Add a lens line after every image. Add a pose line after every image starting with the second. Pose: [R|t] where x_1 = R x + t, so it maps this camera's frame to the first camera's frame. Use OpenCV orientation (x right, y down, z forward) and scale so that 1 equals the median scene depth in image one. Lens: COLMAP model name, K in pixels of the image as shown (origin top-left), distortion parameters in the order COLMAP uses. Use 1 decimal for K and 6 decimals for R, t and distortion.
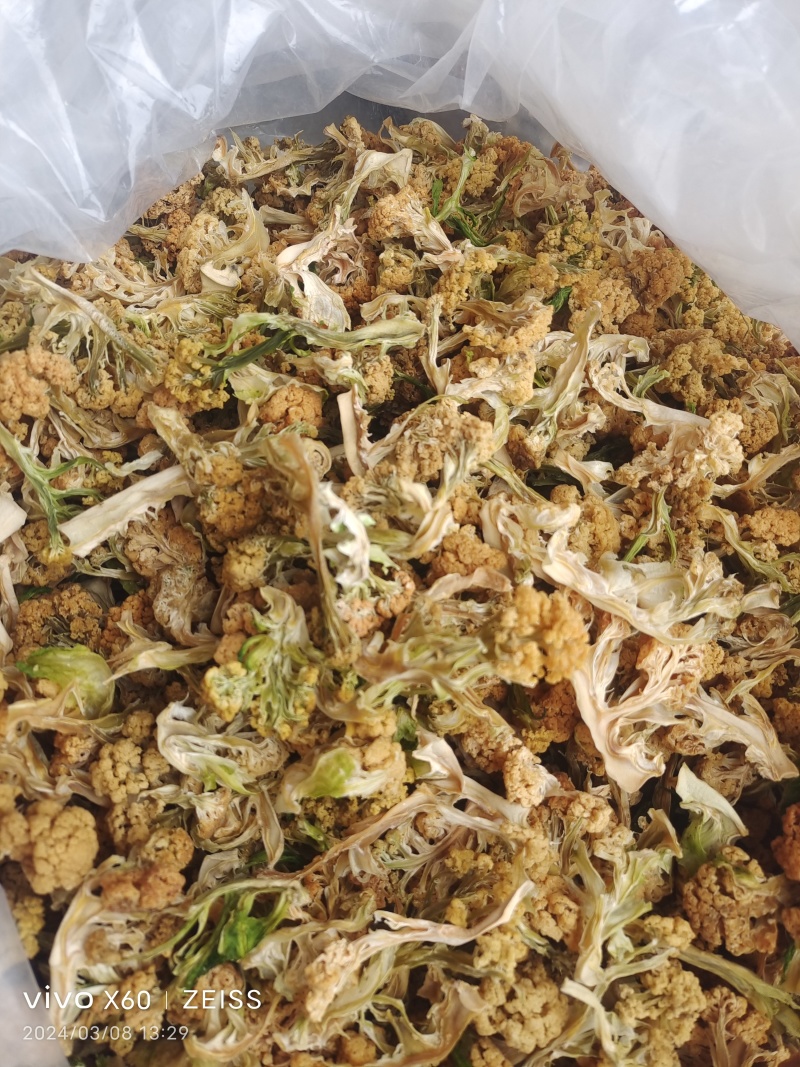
lens RADIAL K [[897.4, 0, 518.0], [0, 897.4, 533.1], [0, 0, 1]] dist [0.176949, -0.327875]
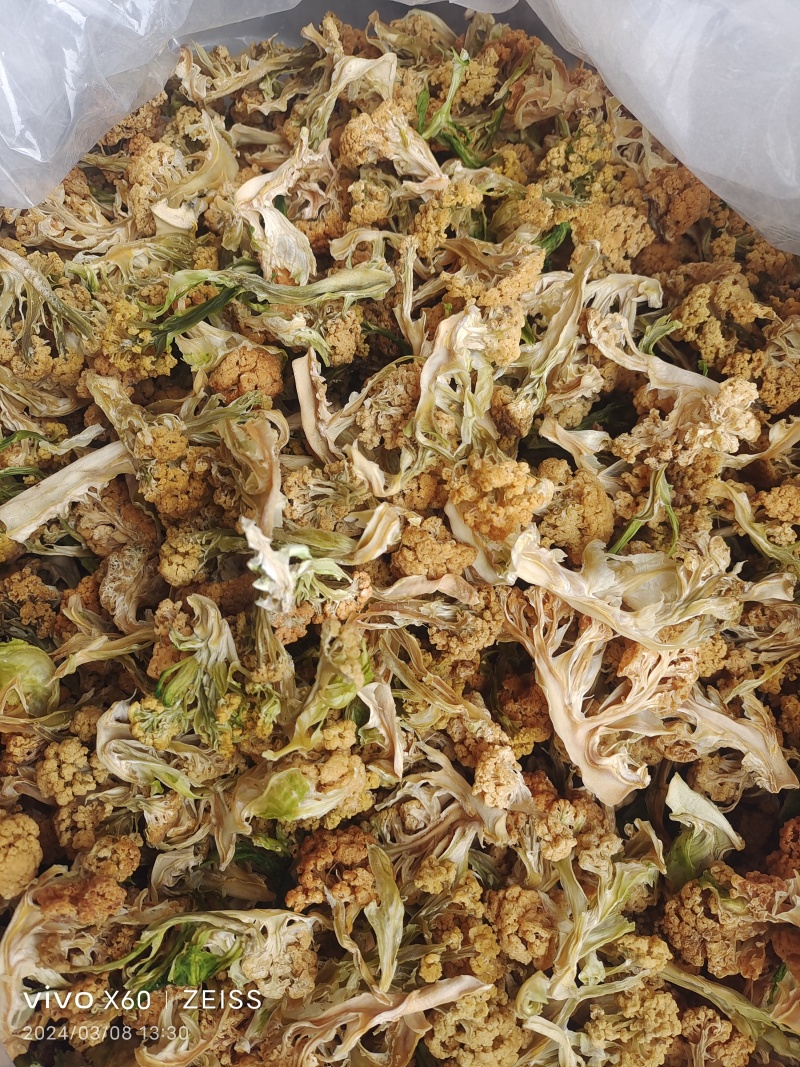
lens RADIAL K [[897.4, 0, 518.0], [0, 897.4, 533.1], [0, 0, 1]] dist [0.176949, -0.327875]
pose [[0.996491, 0.016464, -0.082068, 0.094315], [-0.005736, 0.991591, 0.129283, -0.097808], [0.083507, -0.128359, 0.988206, 0.109506]]
